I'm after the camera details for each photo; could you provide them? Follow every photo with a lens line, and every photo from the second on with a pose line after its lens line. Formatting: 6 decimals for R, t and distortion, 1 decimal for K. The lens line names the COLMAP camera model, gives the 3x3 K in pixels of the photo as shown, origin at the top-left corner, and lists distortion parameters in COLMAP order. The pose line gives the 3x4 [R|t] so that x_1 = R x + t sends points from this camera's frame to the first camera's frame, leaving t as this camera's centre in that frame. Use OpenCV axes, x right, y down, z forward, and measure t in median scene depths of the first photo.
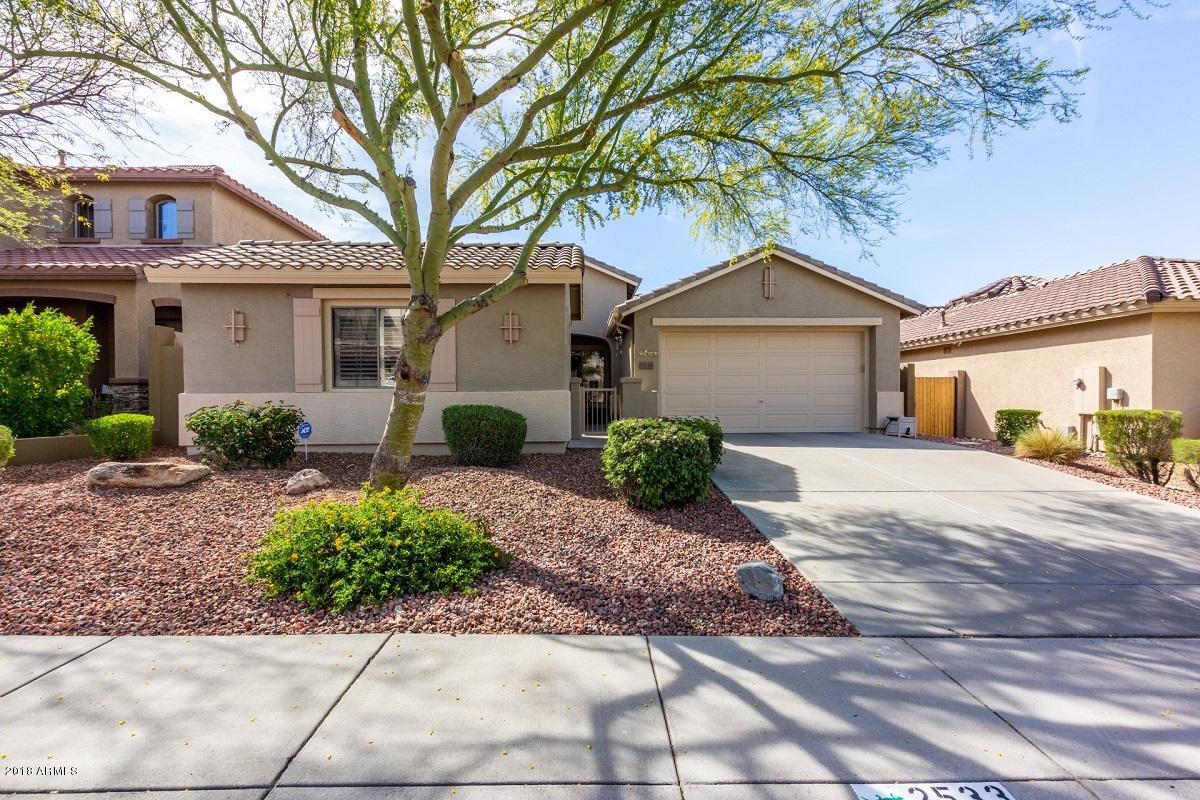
lens RADIAL K [[585.5, 0, 596.4], [0, 585.5, 398.1], [0, 0, 1]] dist [0.005579, -0.000358]
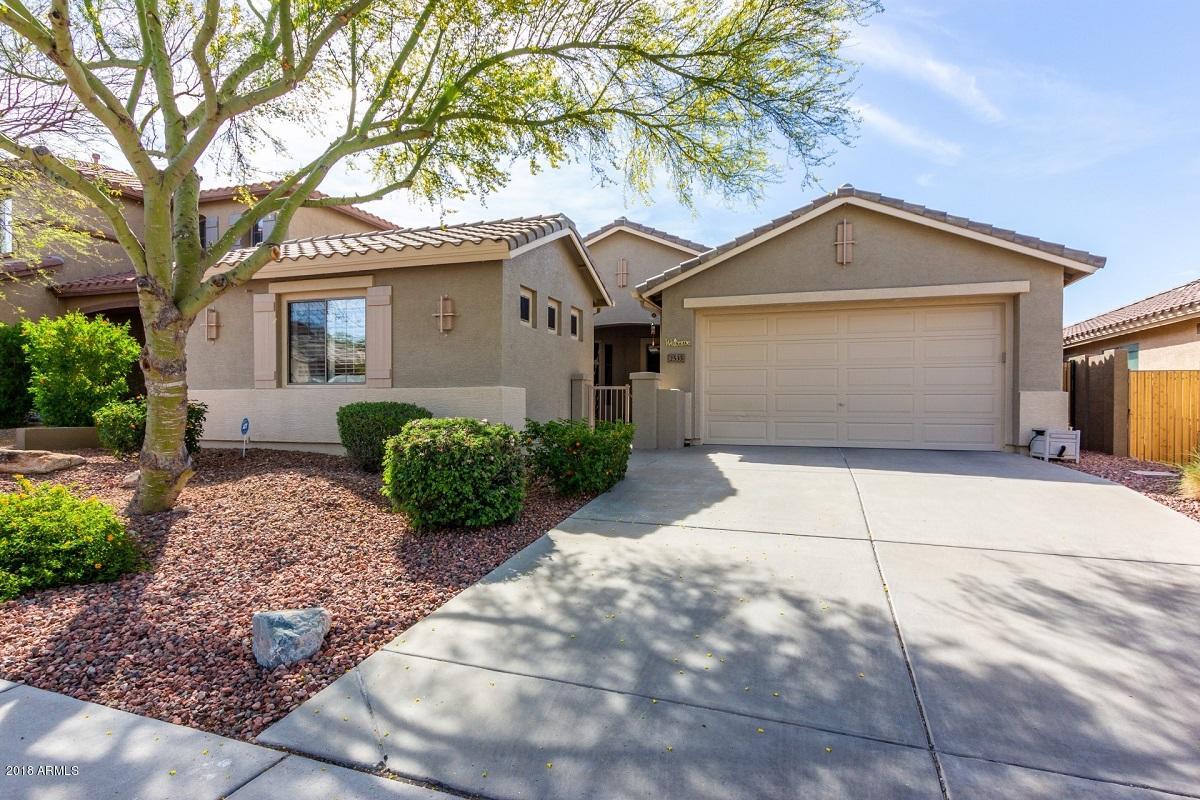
lens RADIAL K [[650.3, 0, 600.0], [0, 650.3, 400.0], [0, 0, 1]] dist [0.008822, 0.000487]
pose [[0.929407, 0.007042, -0.368989, 0.429347], [-0.009271, 0.999948, -0.004269, 0.008843], [0.368939, 0.007389, 0.929424, 0.180720]]
